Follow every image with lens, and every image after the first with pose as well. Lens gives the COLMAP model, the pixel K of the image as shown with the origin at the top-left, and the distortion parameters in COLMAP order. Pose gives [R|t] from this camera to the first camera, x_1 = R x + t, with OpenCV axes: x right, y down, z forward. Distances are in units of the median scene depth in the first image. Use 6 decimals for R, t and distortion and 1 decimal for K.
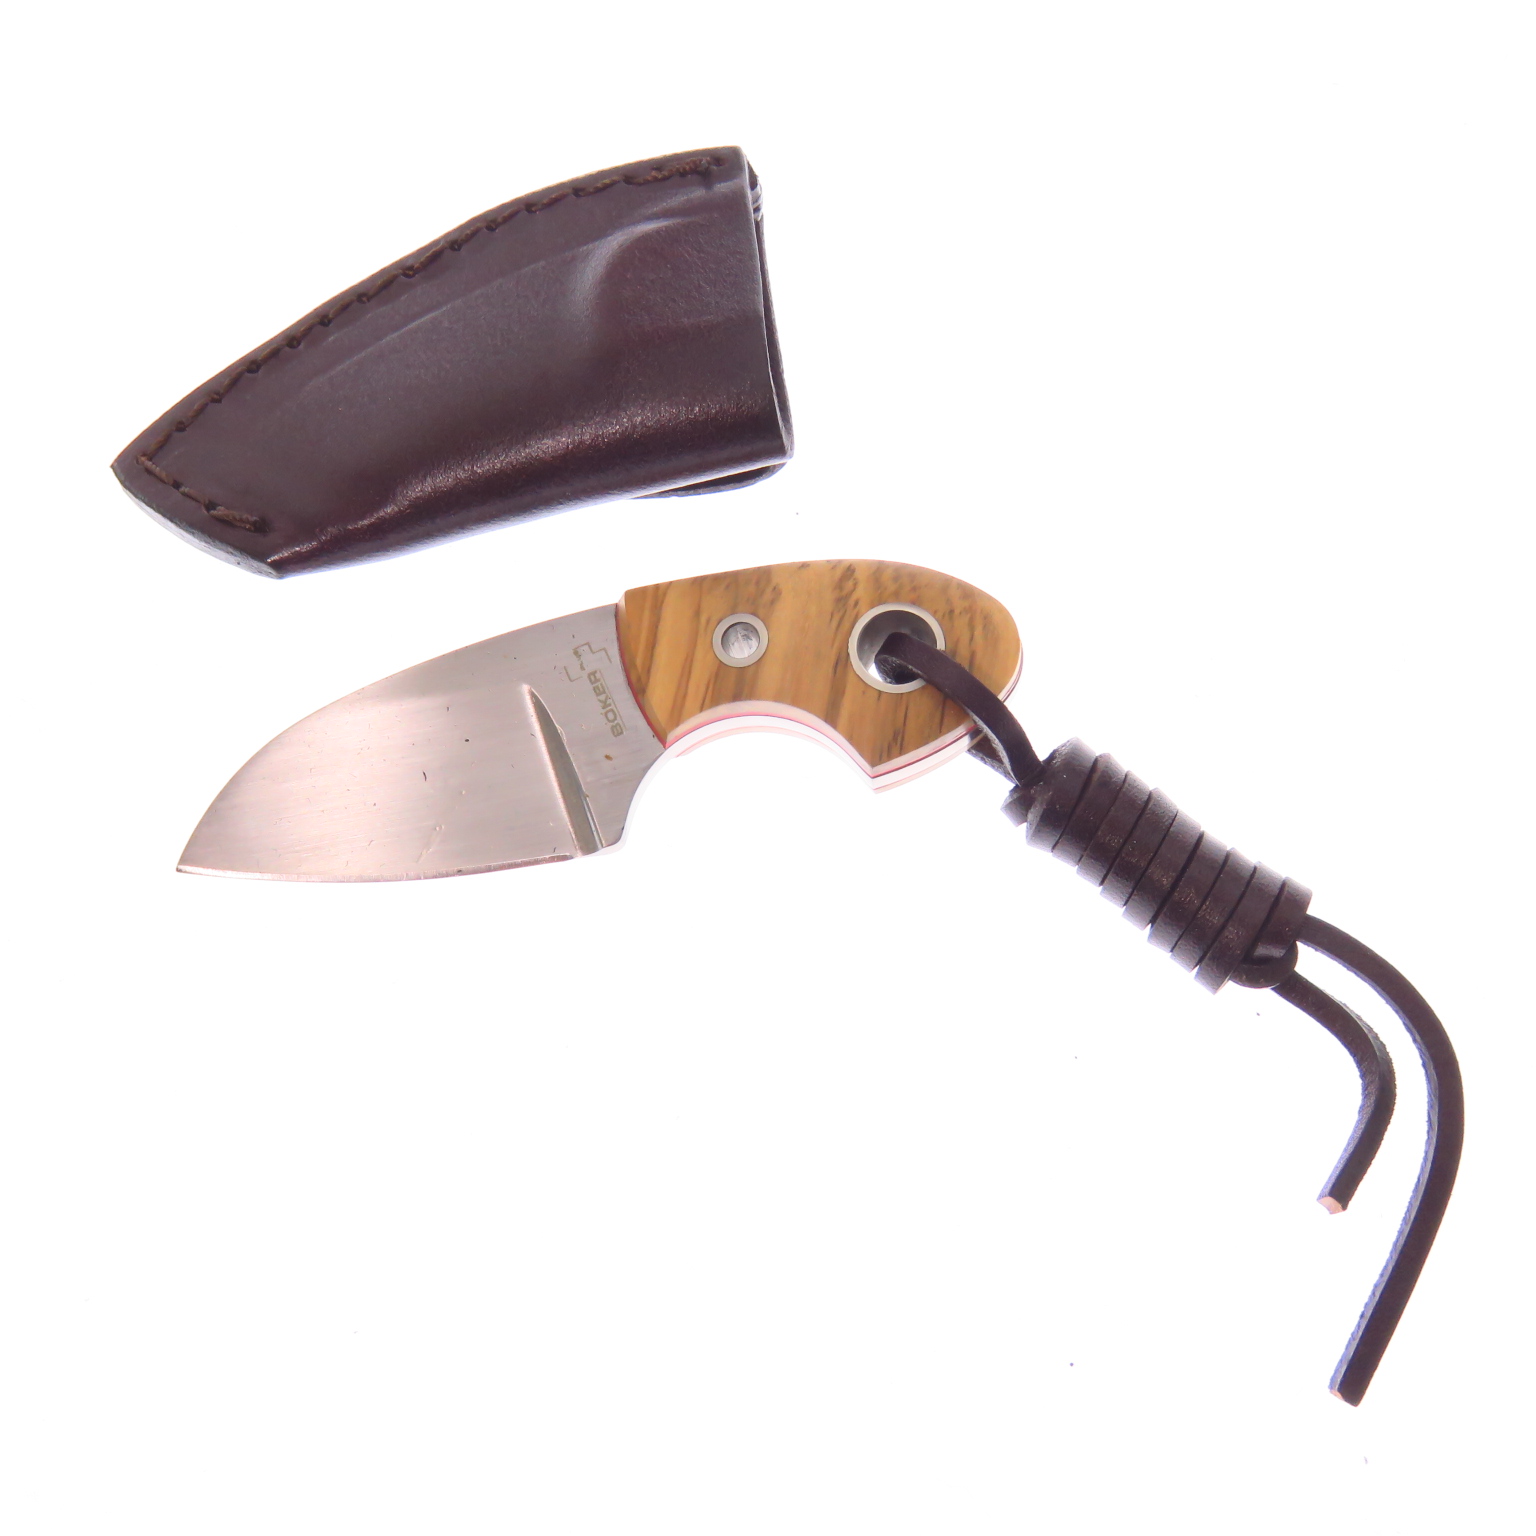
lens RADIAL K [[1803.4, 0, 765.4], [0, 1803.4, 769.5], [0, 0, 1]] dist [0.009785, 0.000000]
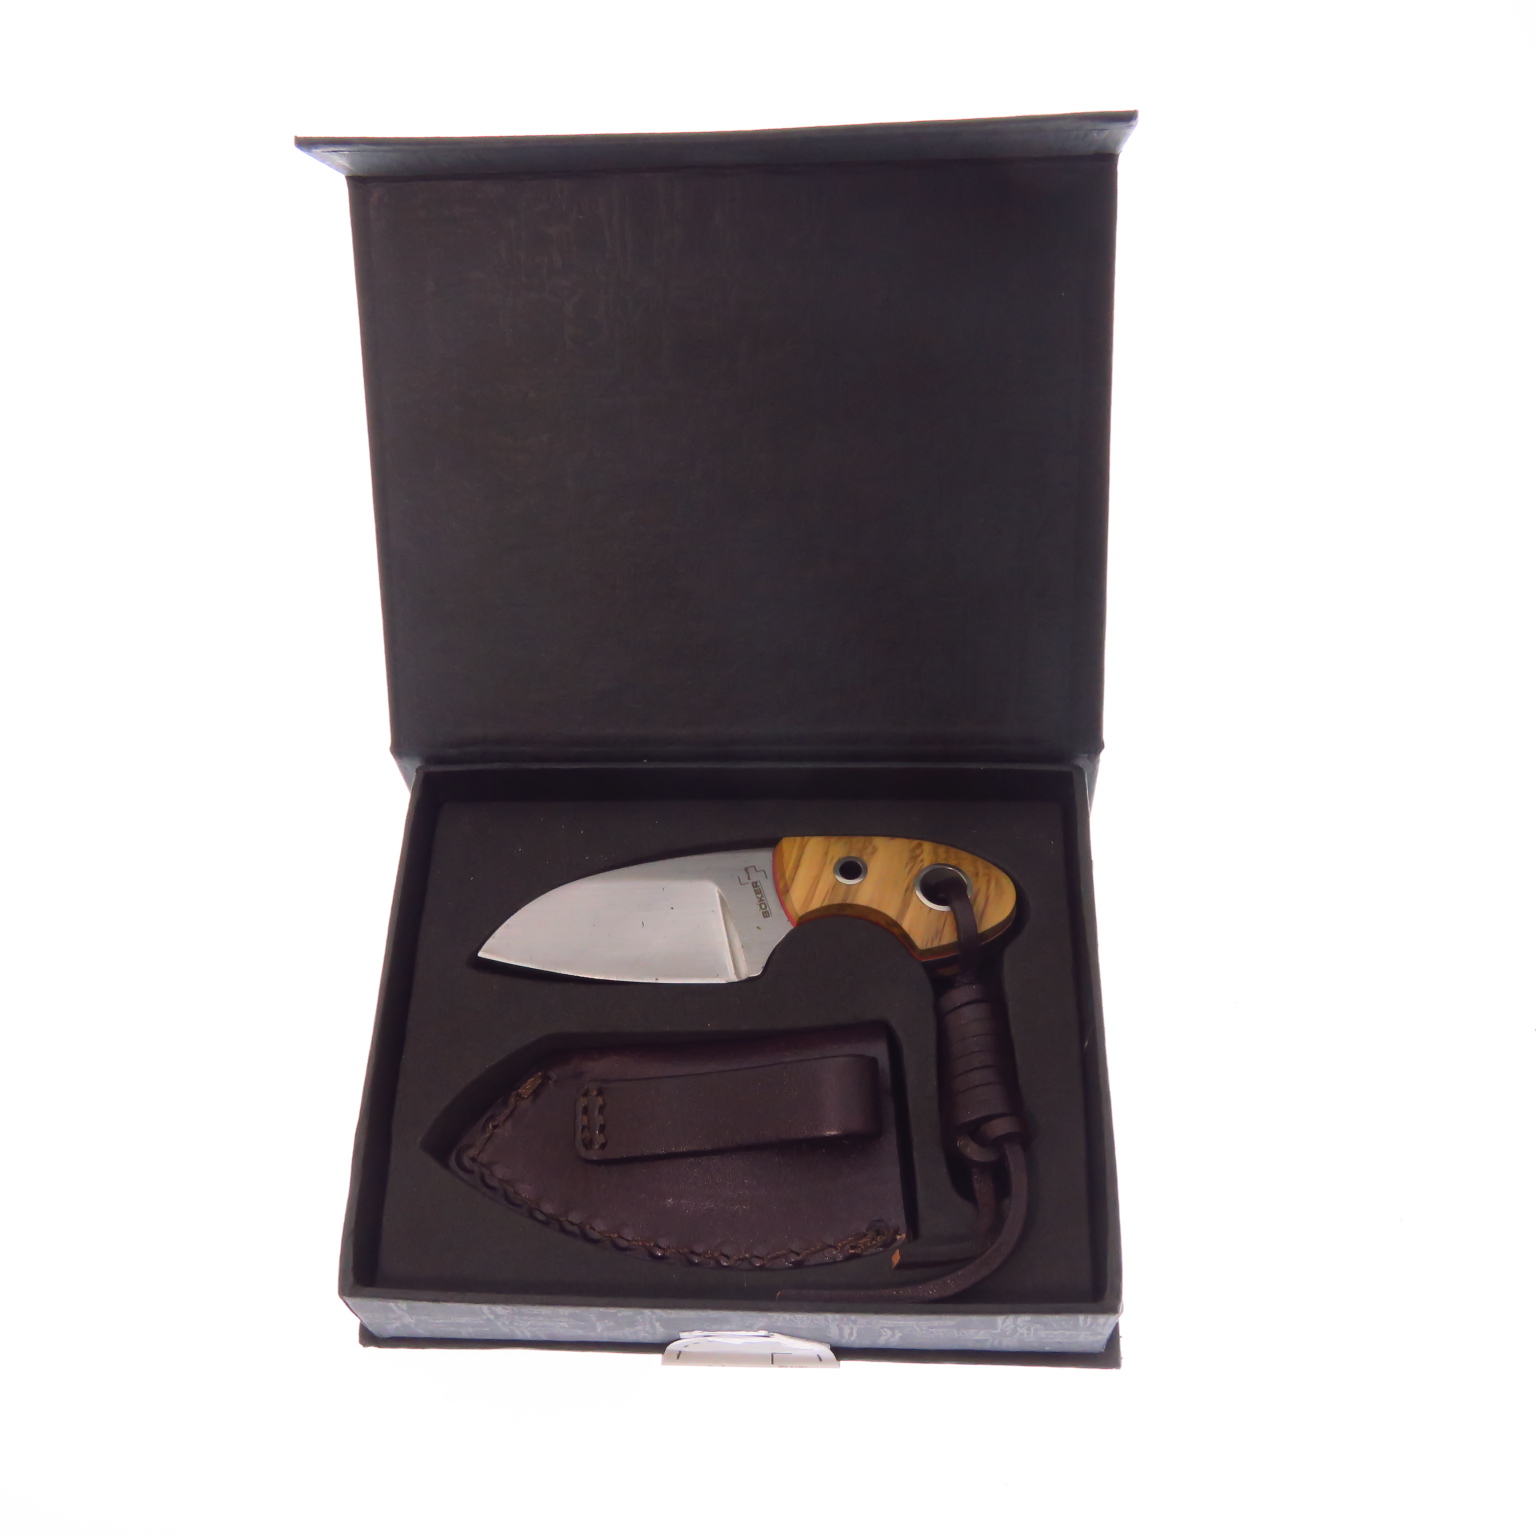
lens RADIAL K [[1803.4, 0, 776.3], [0, 1803.4, 770.8], [0, 0, 1]] dist [0.009785, 0.000000]
pose [[0.985525, 0.169307, 0.008674, -0.110562], [-0.153794, 0.914408, -0.374439, 0.475238], [-0.071327, 0.367685, 0.927211, -0.570850]]
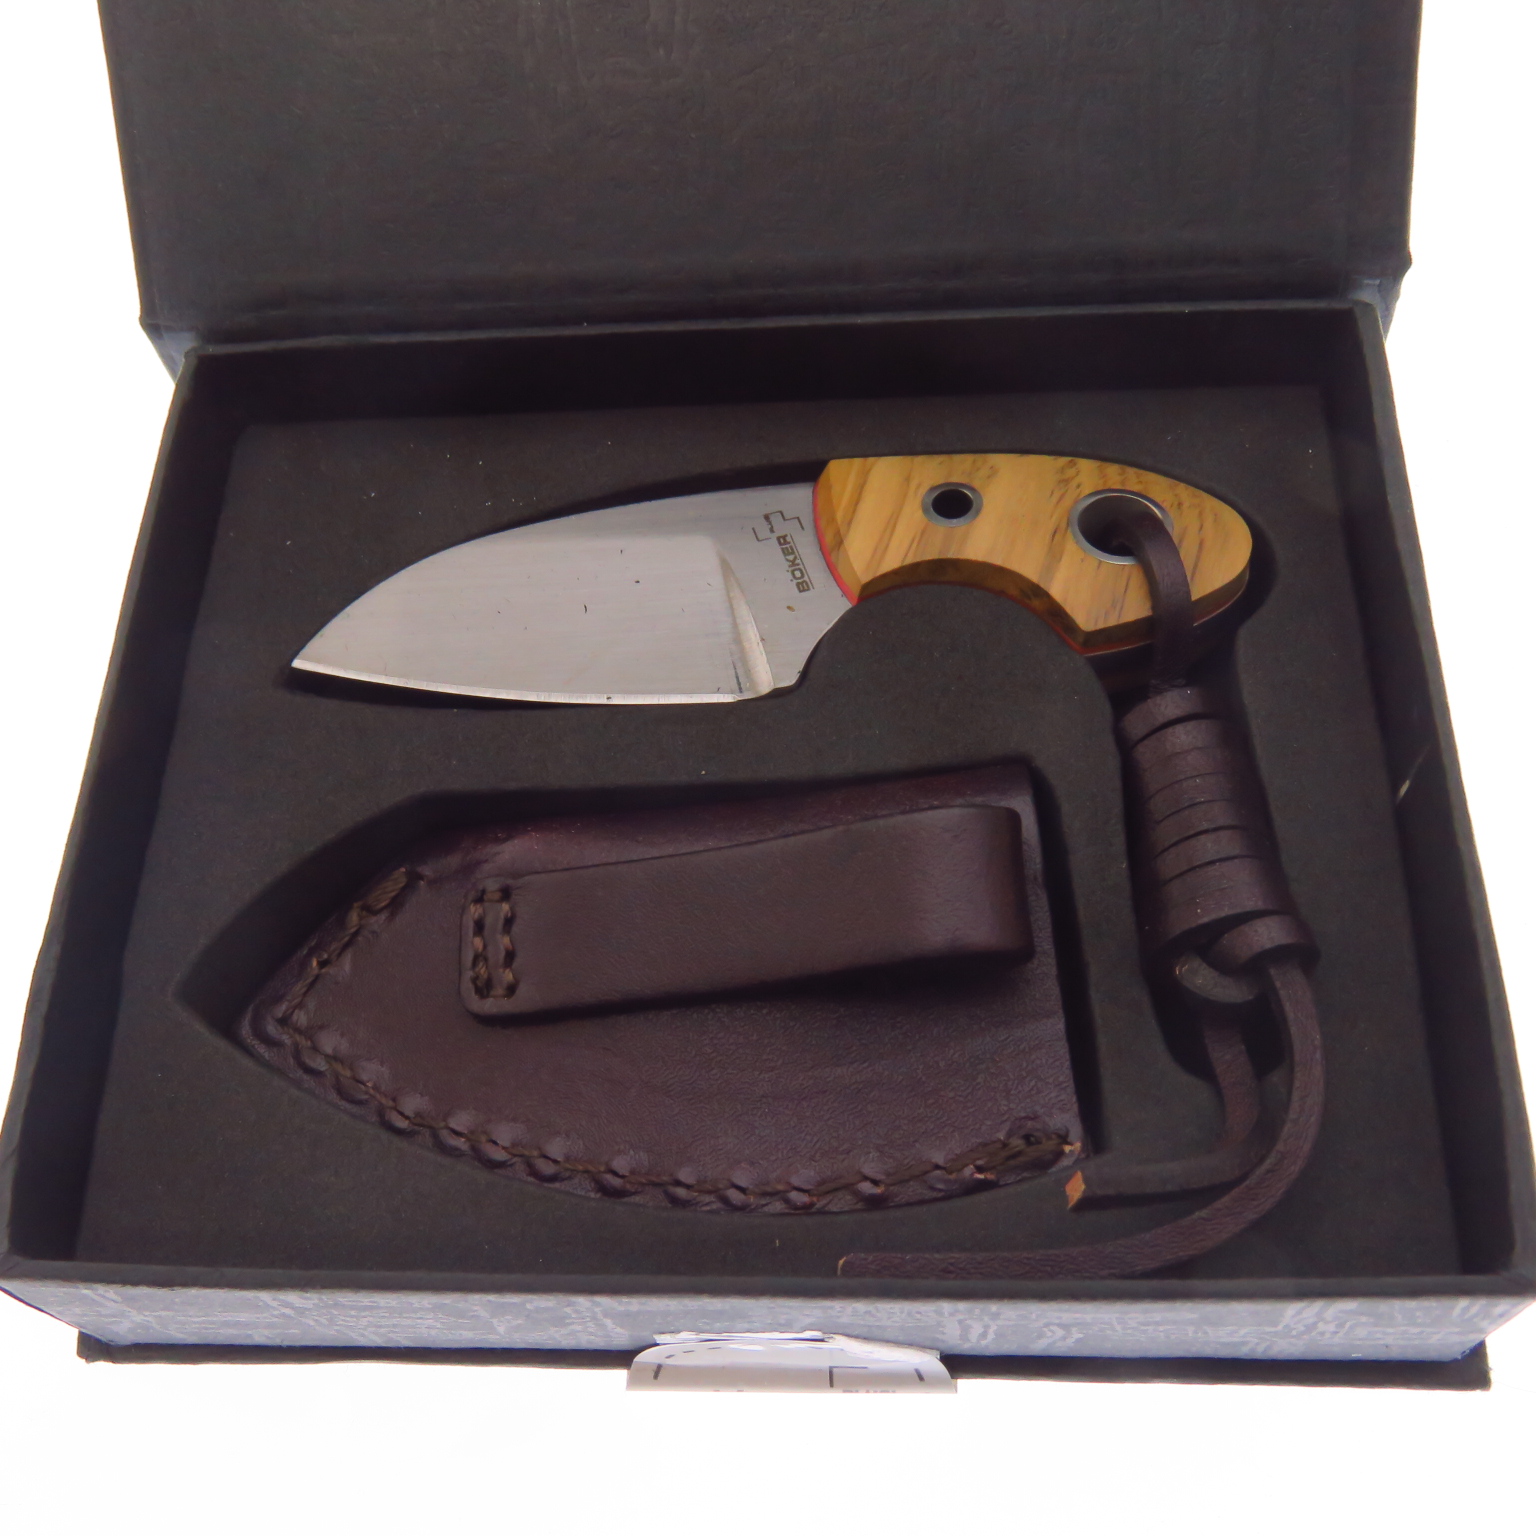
lens RADIAL K [[1803.4, 0, 769.6], [0, 1803.4, 768.8], [0, 0, 1]] dist [0.009785, 0.000000]
pose [[0.988679, 0.149805, -0.008542, -0.078229], [-0.143799, 0.929702, -0.339081, 0.383554], [-0.042854, 0.336471, 0.940718, 0.167978]]
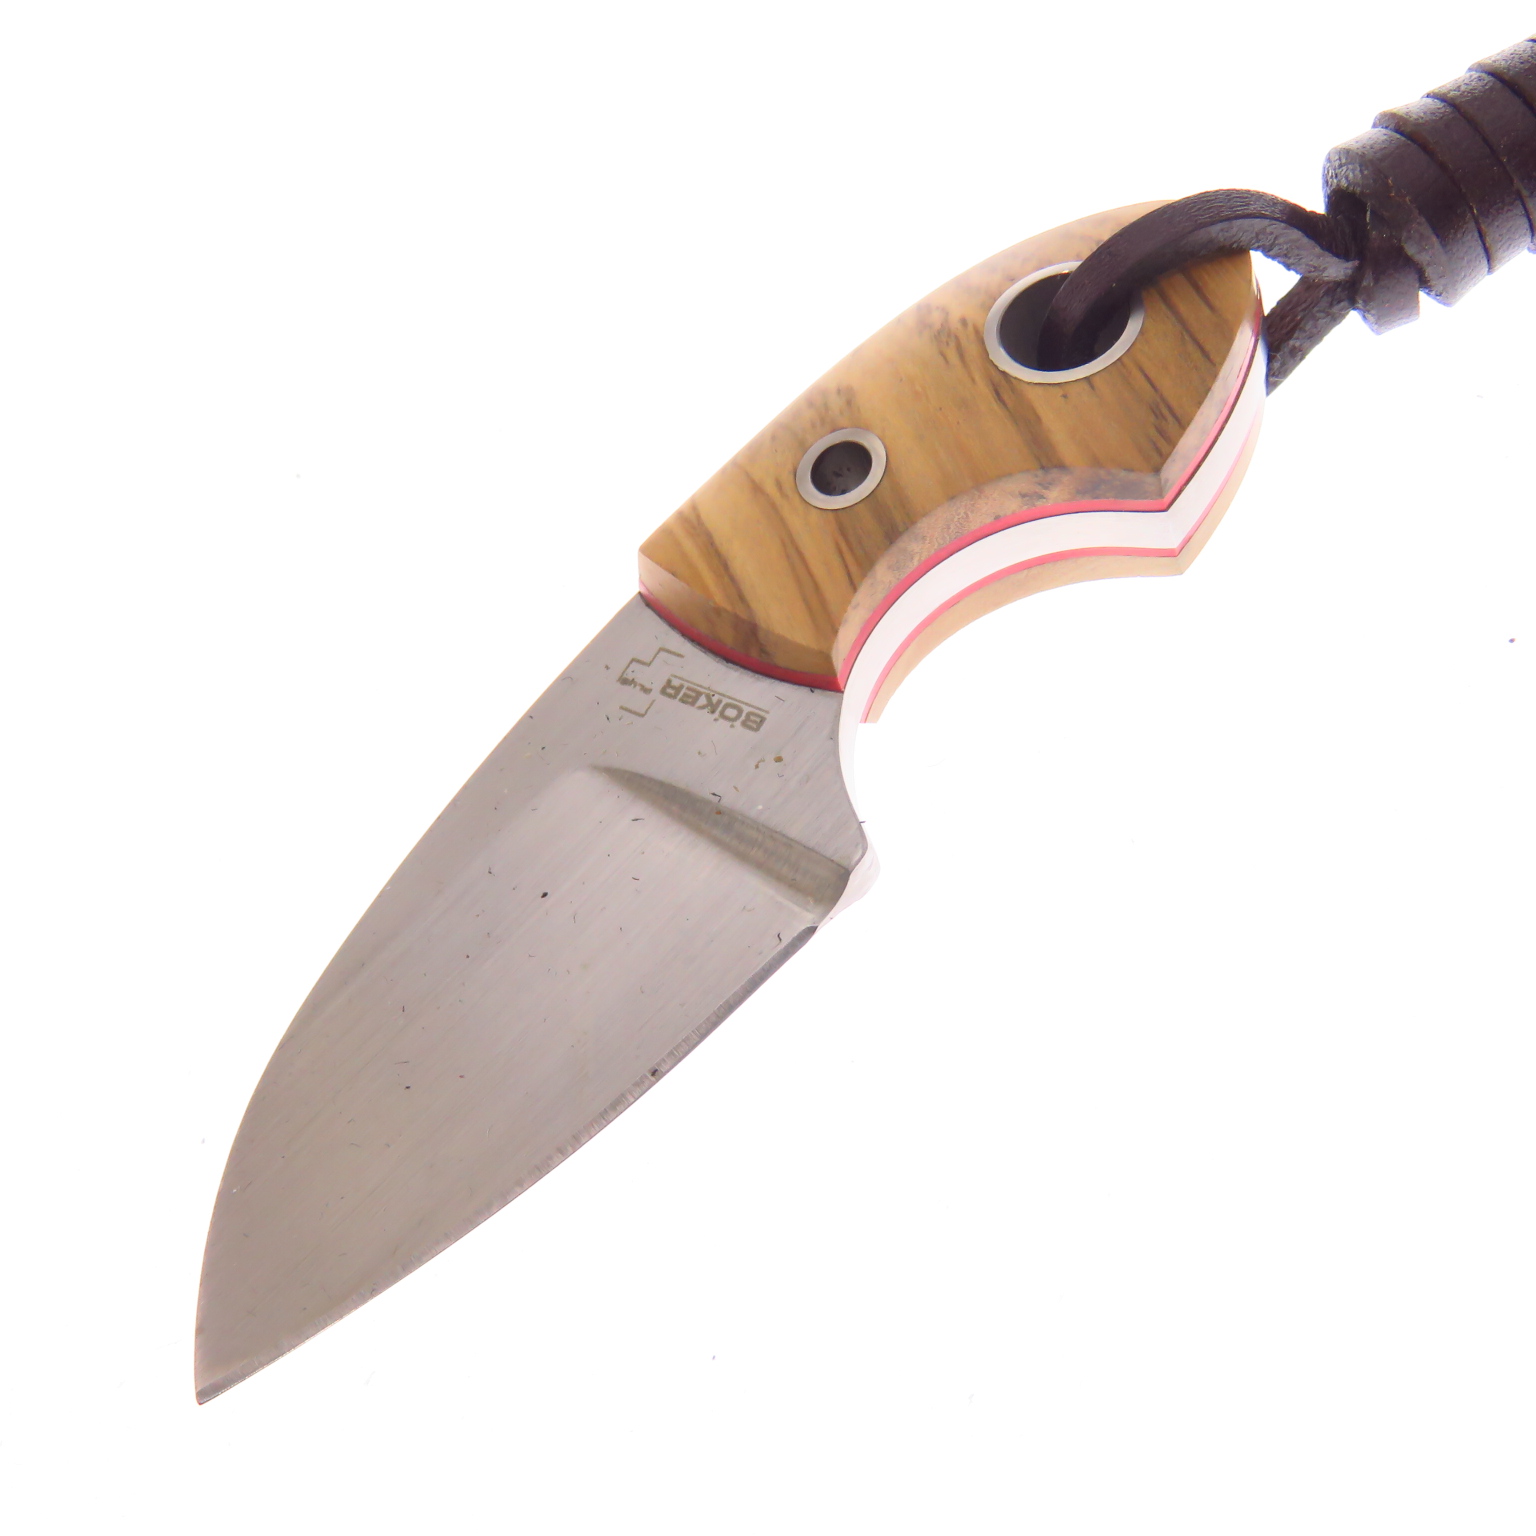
lens RADIAL K [[1803.4, 0, 760.4], [0, 1803.4, 769.0], [0, 0, 1]] dist [0.009785, 0.000000]
pose [[0.827959, -0.545624, 0.129528, -0.165046], [0.553666, 0.758644, -0.343386, 0.190550], [0.089094, 0.356025, 0.930219, 0.475564]]
